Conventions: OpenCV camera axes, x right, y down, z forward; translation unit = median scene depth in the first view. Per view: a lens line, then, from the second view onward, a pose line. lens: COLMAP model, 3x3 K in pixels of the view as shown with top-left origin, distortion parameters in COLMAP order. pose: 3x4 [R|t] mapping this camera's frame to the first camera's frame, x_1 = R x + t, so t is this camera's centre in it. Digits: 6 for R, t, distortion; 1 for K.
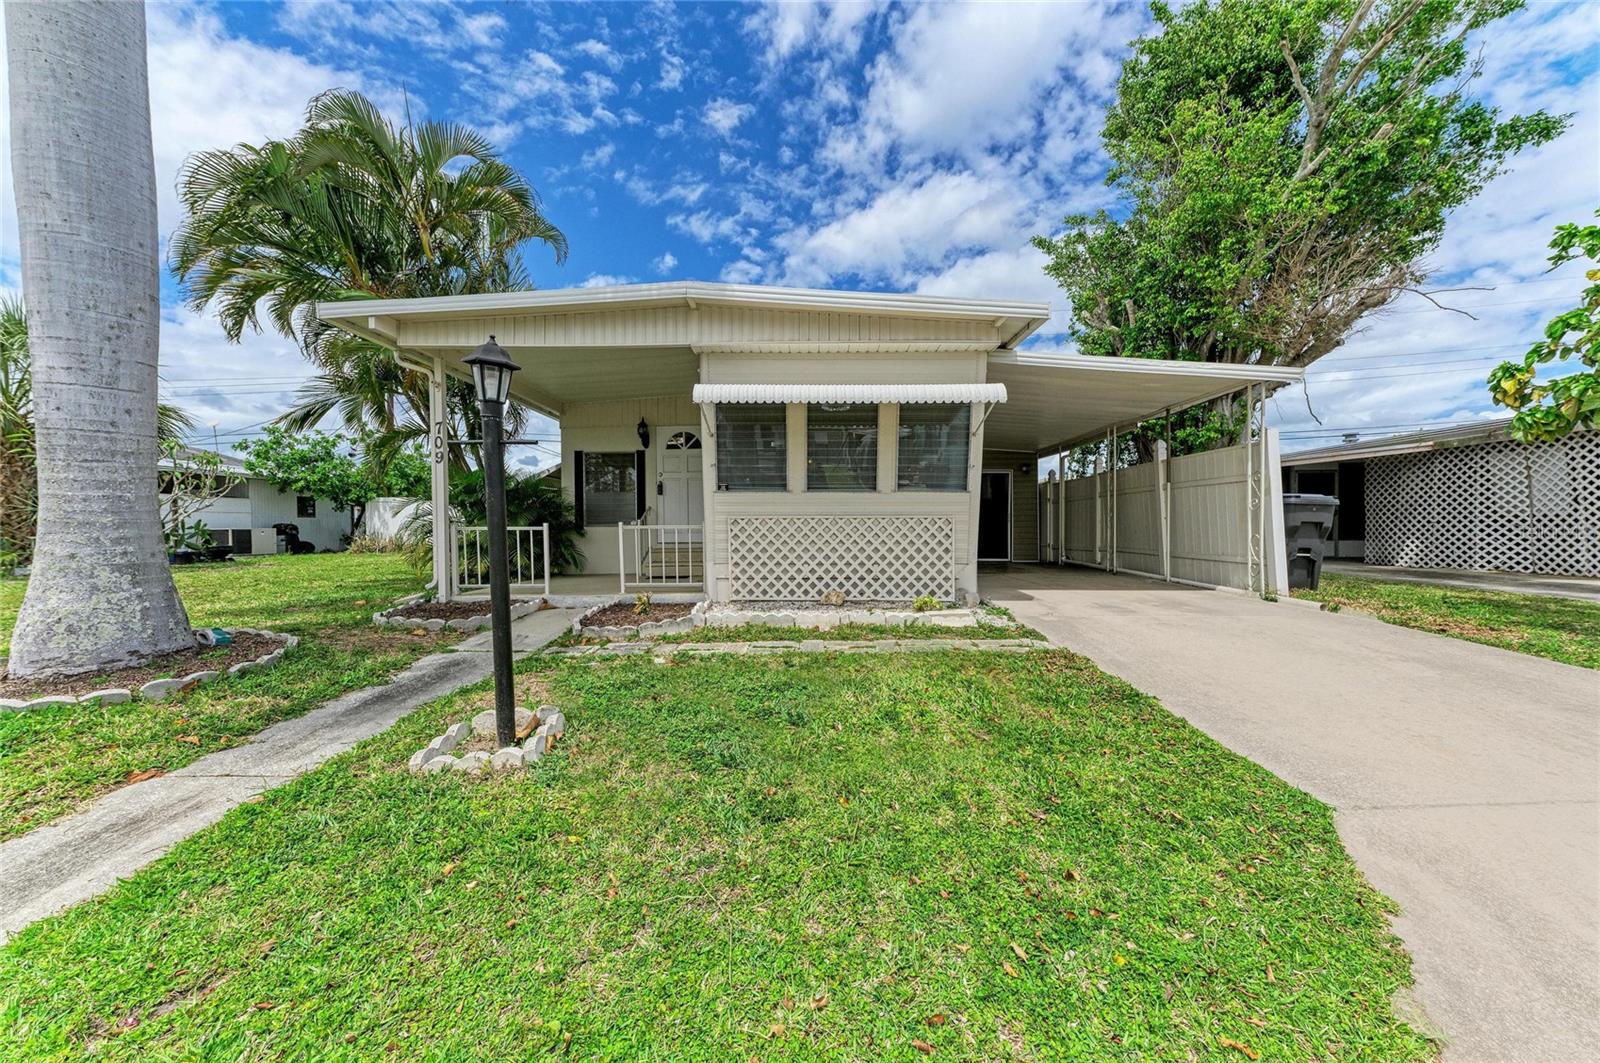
lens RADIAL K [[545.3, 0, 800.0], [0, 545.3, 531.5], [0, 0, 1]] dist [0.006824, -0.000042]
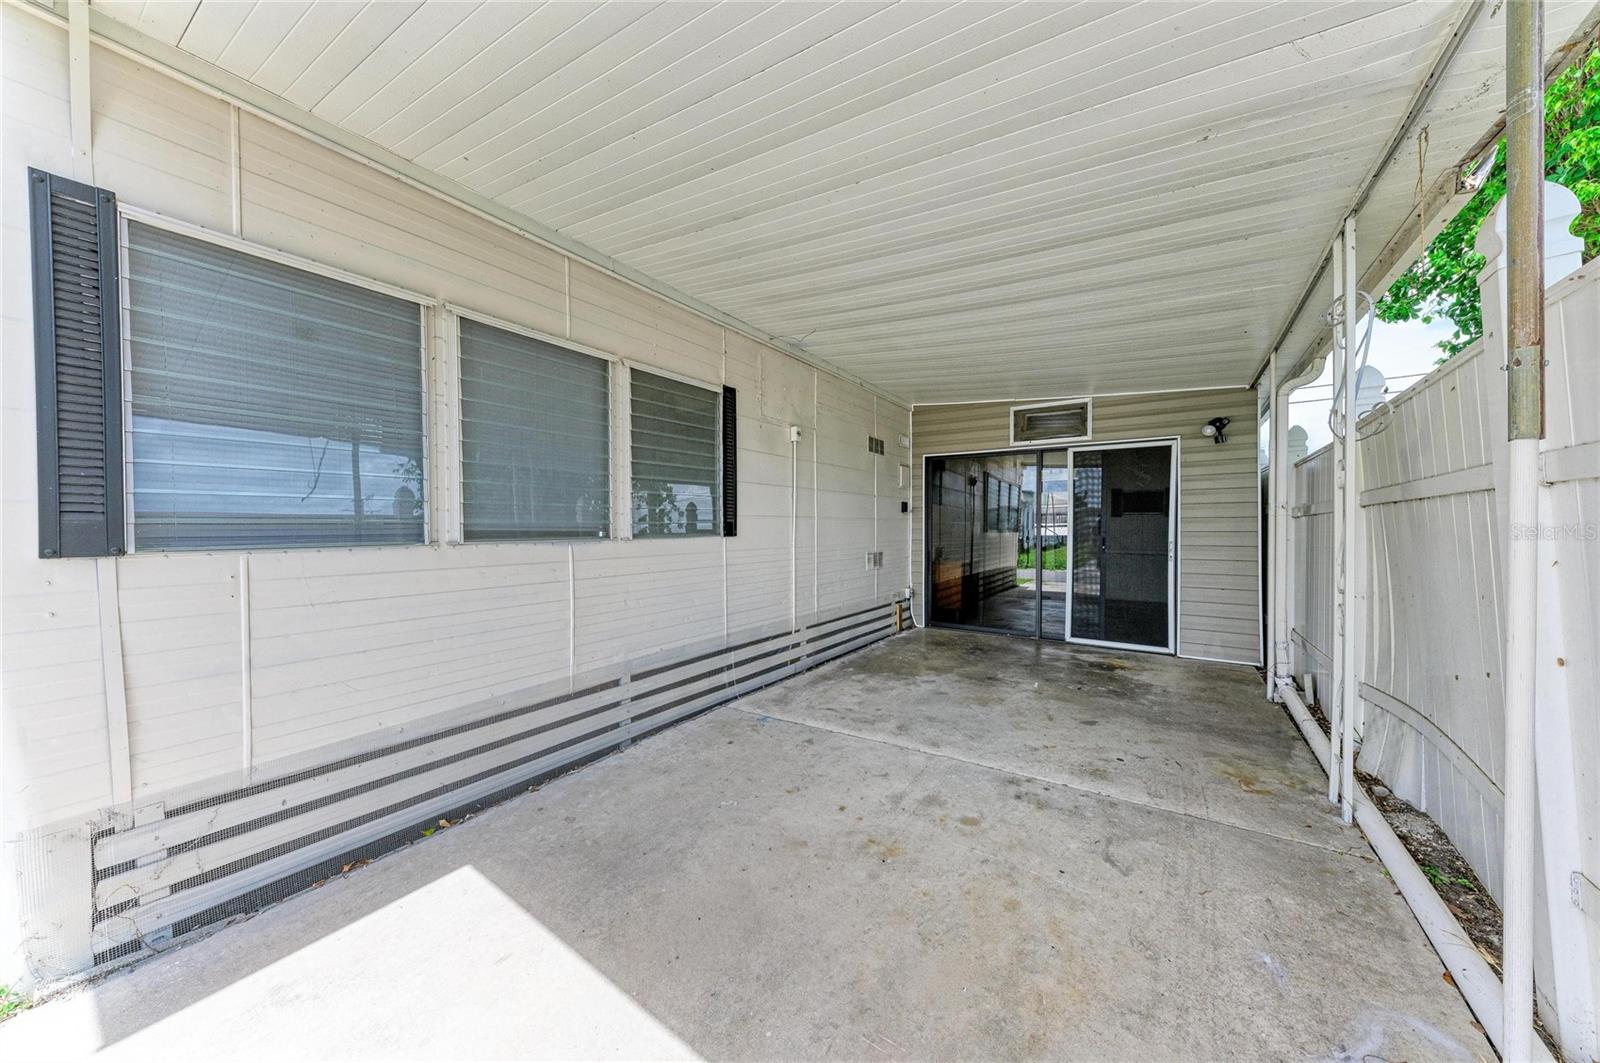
lens RADIAL K [[547.6, 0, 800.0], [0, 547.6, 531.5], [0, 0, 1]] dist [0.000299, 0.000008]
pose [[0.839470, 0.005607, -0.543377, 0.745861], [-0.003041, 0.999980, 0.005621, -0.081648], [0.543397, -0.003066, 0.839470, 0.980649]]
